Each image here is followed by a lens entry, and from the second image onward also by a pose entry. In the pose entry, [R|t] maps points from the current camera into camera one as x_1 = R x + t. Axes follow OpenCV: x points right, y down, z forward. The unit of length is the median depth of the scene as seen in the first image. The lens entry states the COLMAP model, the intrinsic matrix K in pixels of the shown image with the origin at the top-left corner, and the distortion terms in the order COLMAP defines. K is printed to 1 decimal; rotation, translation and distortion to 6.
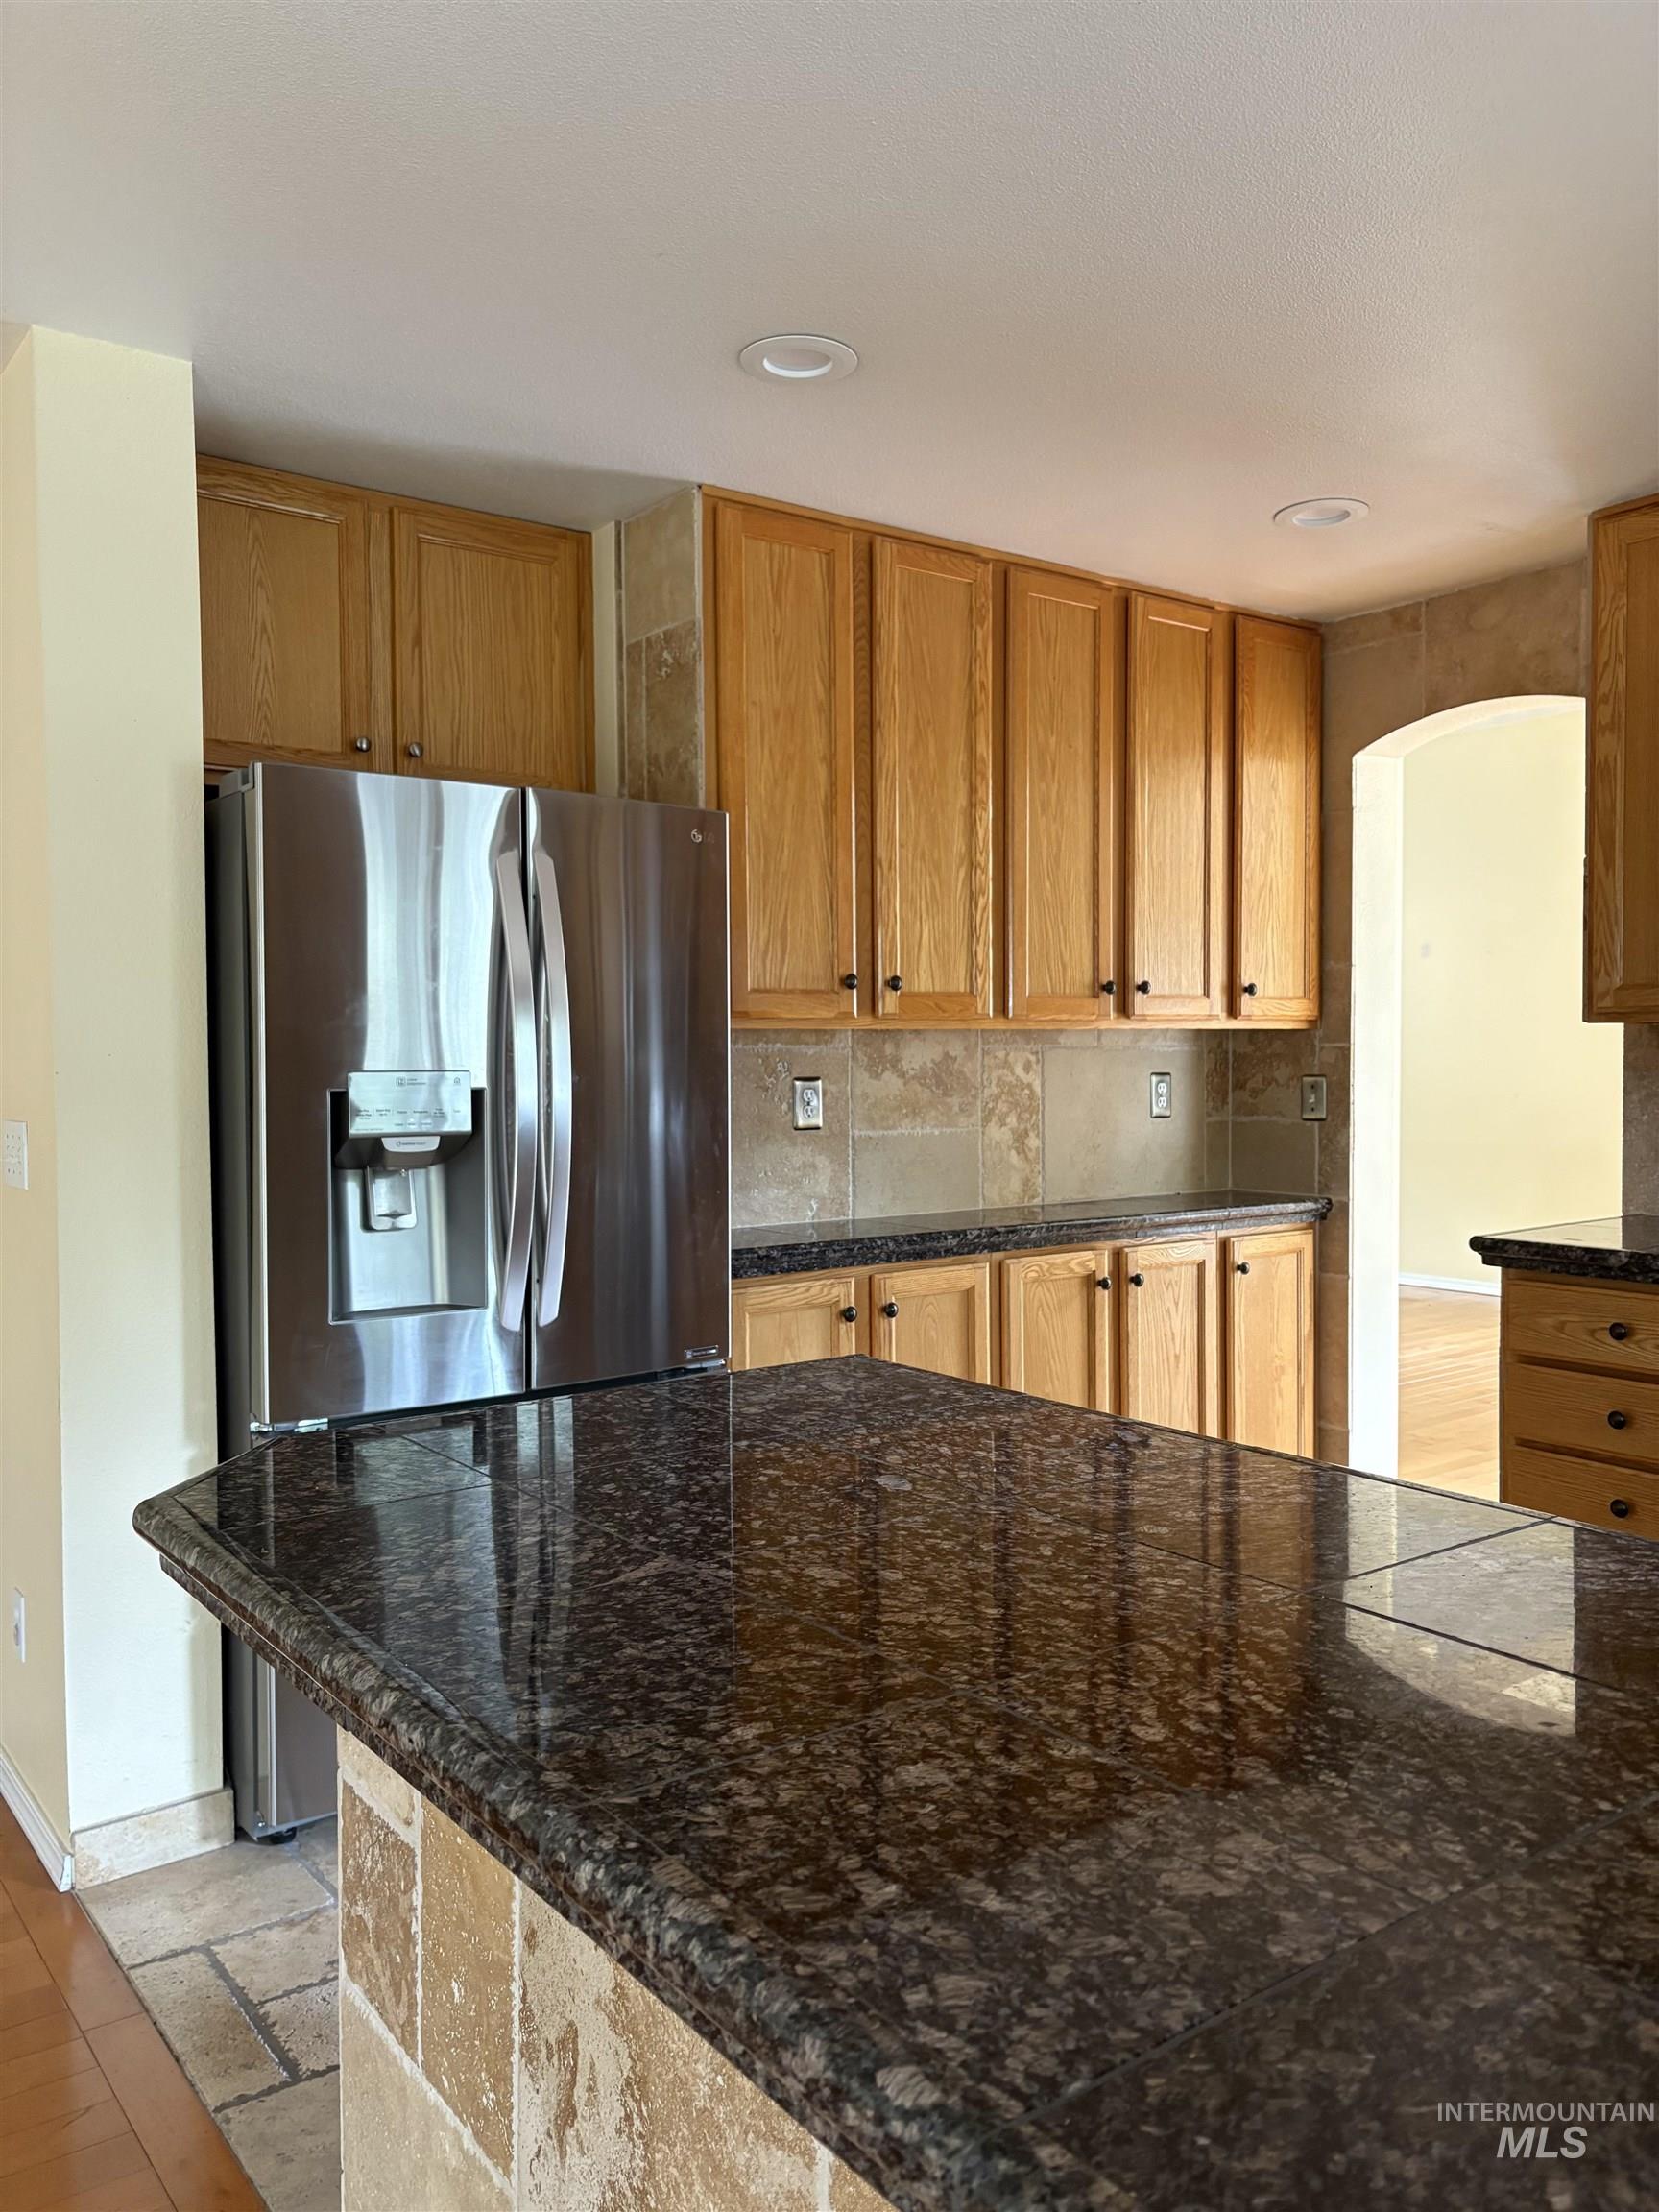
lens RADIAL K [[1675.8, 0, 829.5], [0, 1675.8, 1106.0], [0, 0, 1]] dist [0.006673, -0.000736]
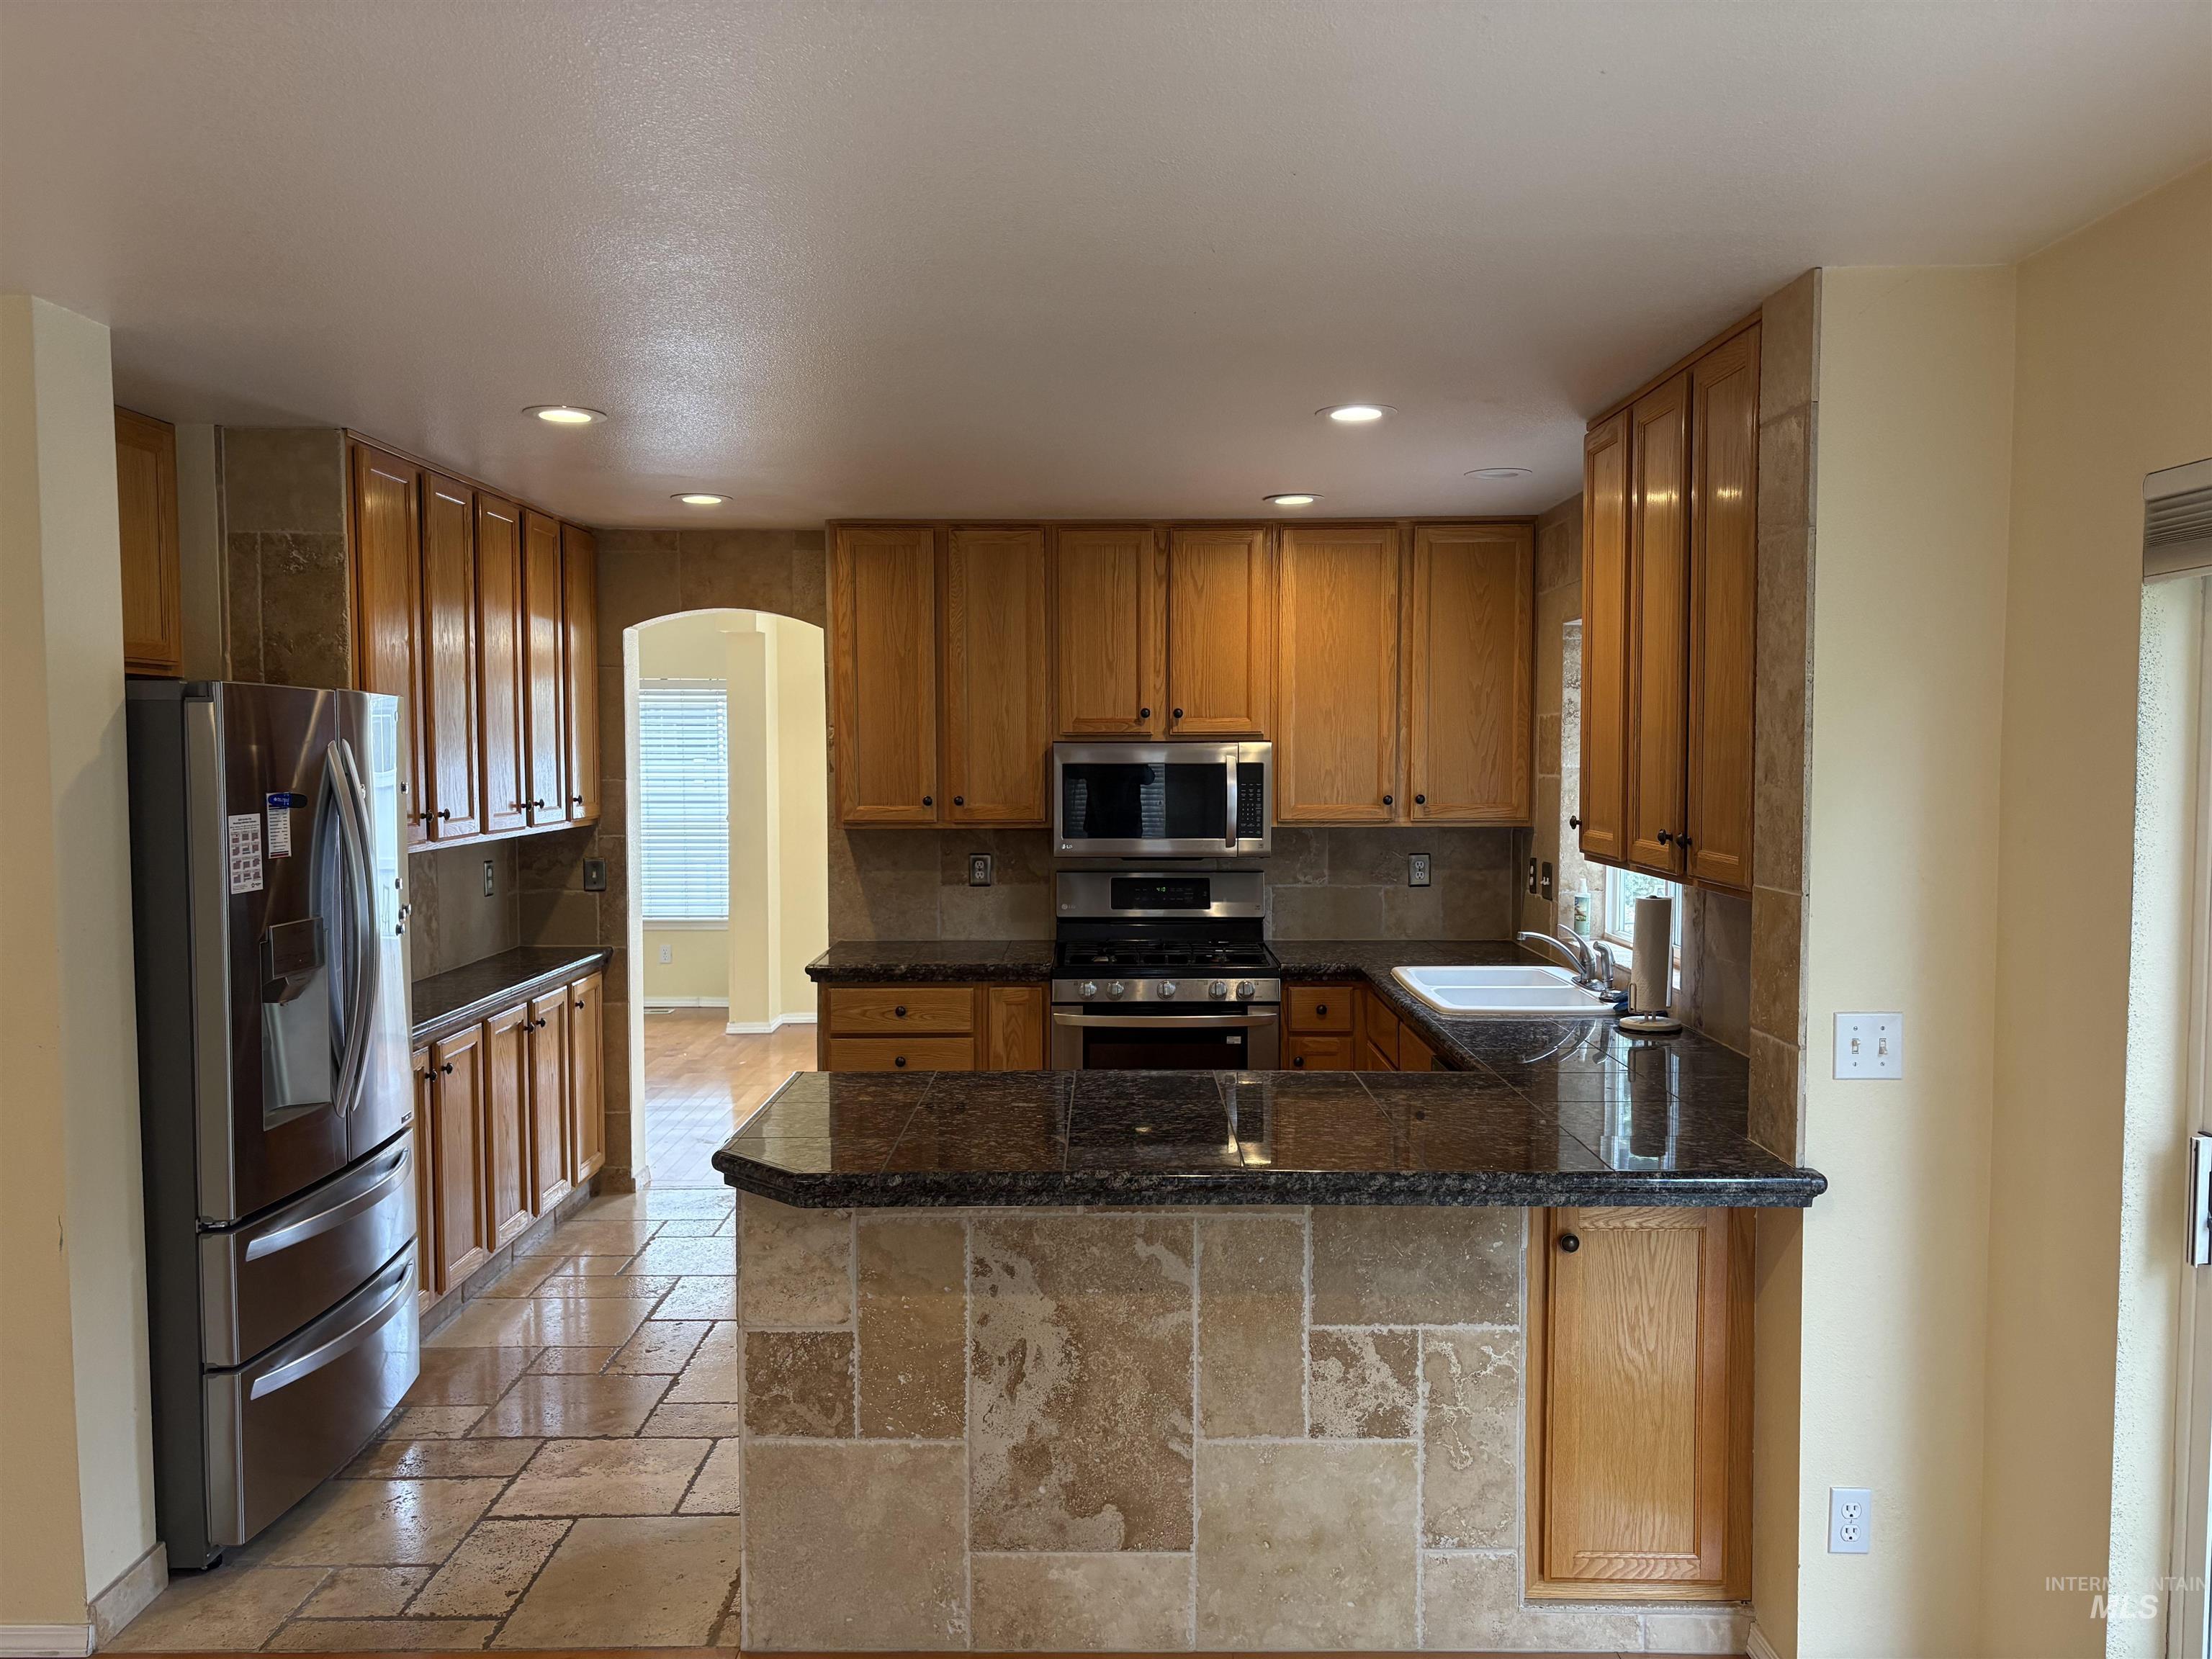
lens RADIAL K [[1675.1, 0, 1106.0], [0, 1675.1, 829.5], [0, 0, 1]] dist [0.192463, -0.583092]
pose [[0.592844, -0.032871, 0.804646, -0.898323], [0.017765, 0.999457, 0.027741, -0.112825], [-0.805122, -0.002152, 0.593106, -0.243199]]
